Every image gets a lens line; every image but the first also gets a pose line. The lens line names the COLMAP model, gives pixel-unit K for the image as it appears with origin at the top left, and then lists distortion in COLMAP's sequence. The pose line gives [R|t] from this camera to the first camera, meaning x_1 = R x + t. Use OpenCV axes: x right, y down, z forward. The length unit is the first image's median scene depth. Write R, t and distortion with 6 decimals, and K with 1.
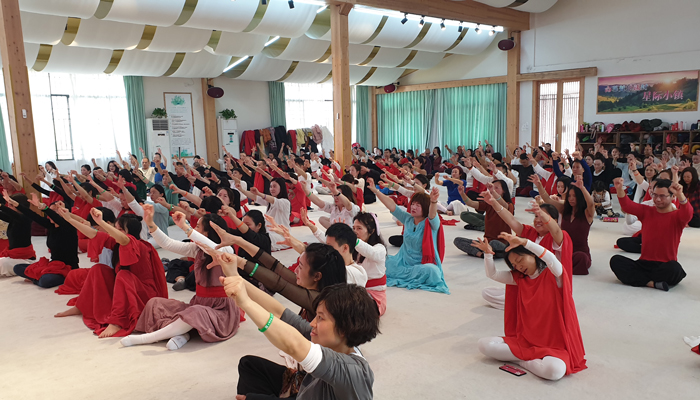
lens RADIAL K [[620.6, 0, 350.5], [0, 620.6, 242.7], [0, 0, 1]] dist [-0.000033, 0.000245]
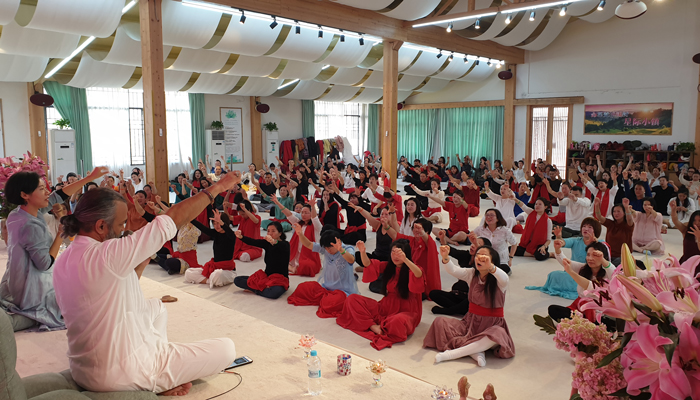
lens RADIAL K [[533.5, 0, 340.1], [0, 533.5, 198.4], [0, 0, 1]] dist [-0.002340, -0.001459]
pose [[0.997613, 0.014028, 0.067609, -0.142285], [-0.010236, 0.998372, -0.056106, -0.018752], [-0.068286, 0.055280, 0.996133, 0.001259]]
